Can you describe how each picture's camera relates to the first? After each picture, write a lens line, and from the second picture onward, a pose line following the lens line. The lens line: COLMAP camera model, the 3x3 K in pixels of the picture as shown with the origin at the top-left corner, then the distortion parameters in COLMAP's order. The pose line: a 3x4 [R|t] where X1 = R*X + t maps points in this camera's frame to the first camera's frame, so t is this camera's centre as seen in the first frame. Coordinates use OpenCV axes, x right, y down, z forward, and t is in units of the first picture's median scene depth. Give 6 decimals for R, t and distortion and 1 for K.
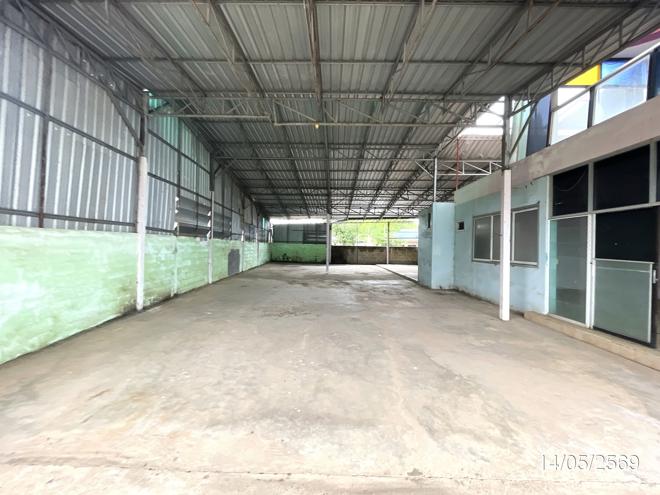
lens RADIAL K [[266.2, 0, 330.0], [0, 266.2, 247.5], [0, 0, 1]] dist [-0.003034, -0.000049]
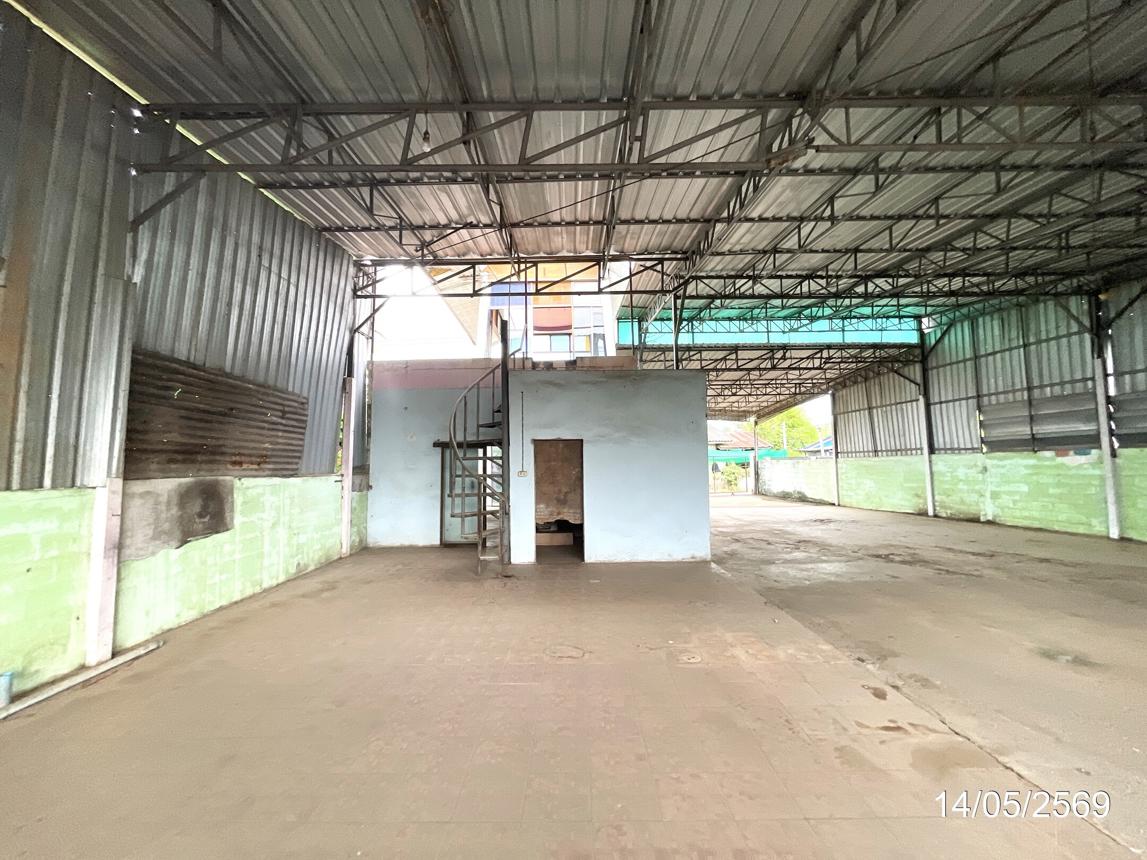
lens RADIAL K [[464.5, 0, 573.5], [0, 464.5, 430.0], [0, 0, 1]] dist [-0.003143, -0.000357]
pose [[-0.999732, -0.004810, -0.022647, 0.804801], [-0.003184, 0.997451, -0.071282, -0.006648], [0.022933, -0.071191, -0.997199, 2.484417]]
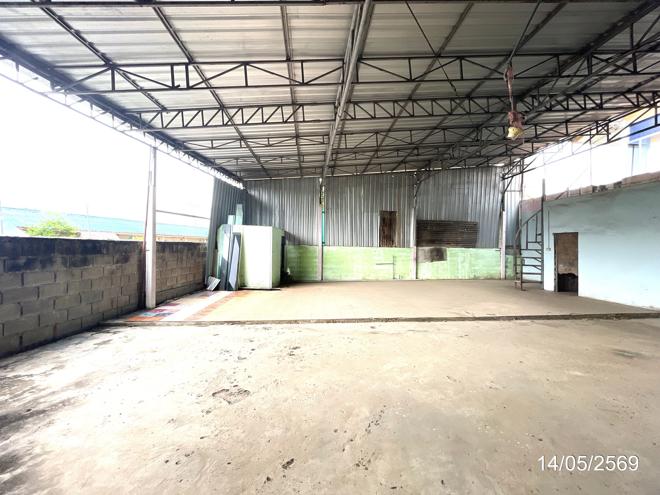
lens RADIAL K [[266.2, 0, 330.0], [0, 266.2, 247.5], [0, 0, 1]] dist [-0.003034, -0.000049]
pose [[-0.099816, -0.022756, 0.994746, -0.178674], [-0.007489, 0.999727, 0.022118, -0.011359], [-0.994978, -0.005242, -0.099959, 2.603641]]
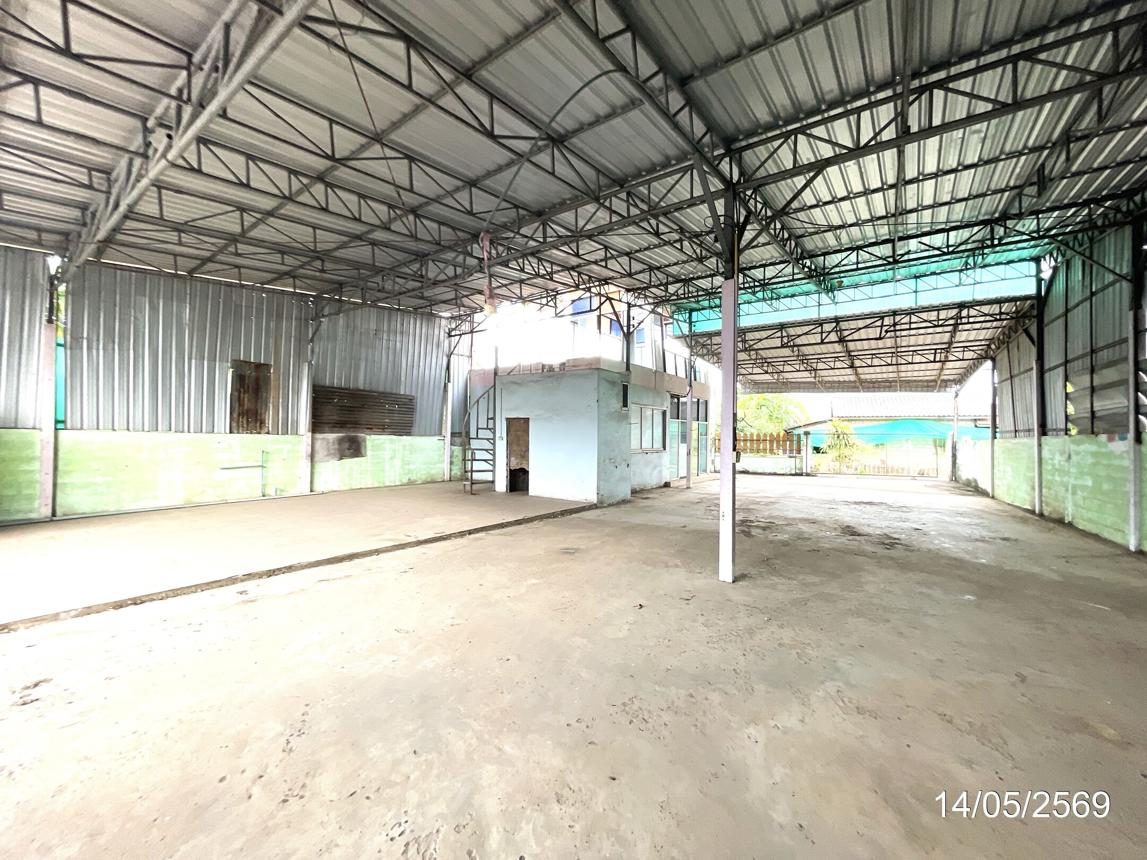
lens RADIAL K [[464.5, 0, 573.5], [0, 464.5, 430.0], [0, 0, 1]] dist [-0.003143, -0.000357]
pose [[-0.817144, -0.024279, 0.575922, -0.222348], [-0.029659, 0.999560, 0.000058, -0.020522], [-0.575670, -0.017034, -0.817504, 2.677745]]
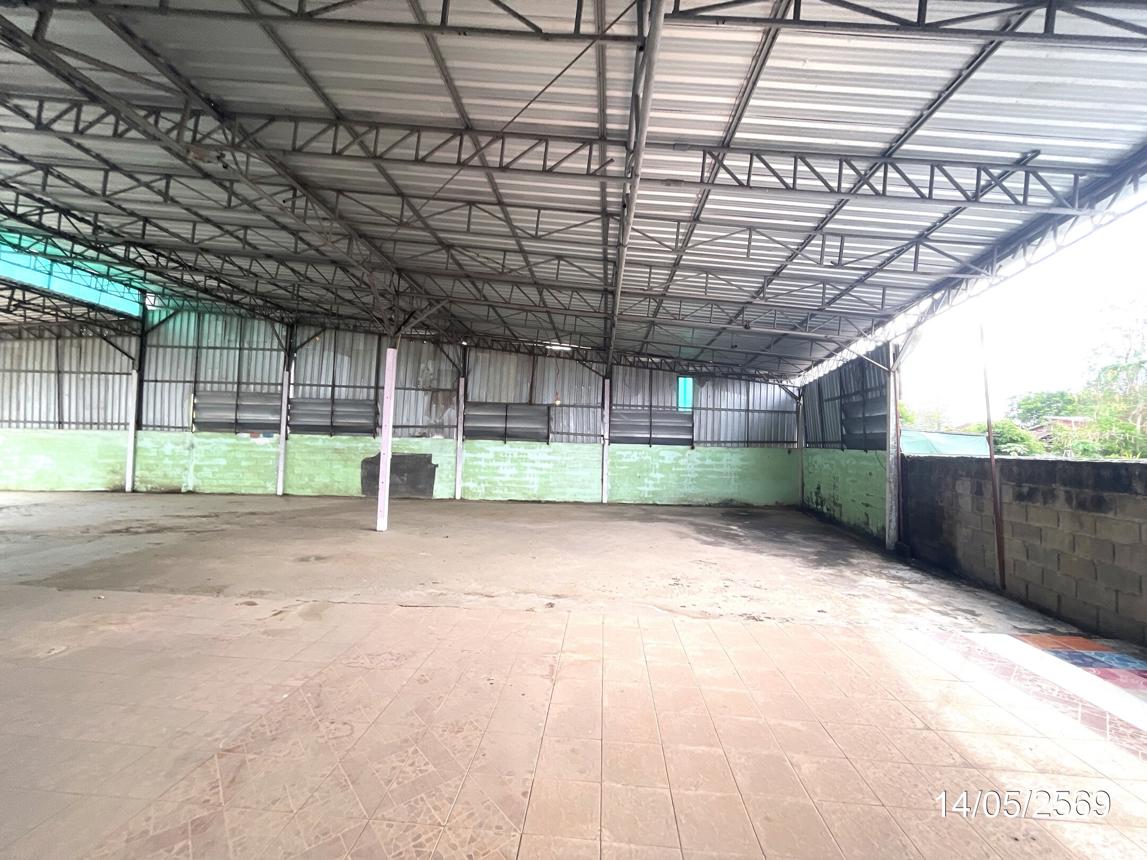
lens RADIAL K [[460.4, 0, 573.5], [0, 460.4, 430.0], [0, 0, 1]] dist [-0.000033, 0.000025]
pose [[-0.037496, -0.057844, -0.997621, 1.085030], [-0.031857, 0.997885, -0.056662, 0.001250], [0.998789, 0.029657, -0.039259, 2.479597]]
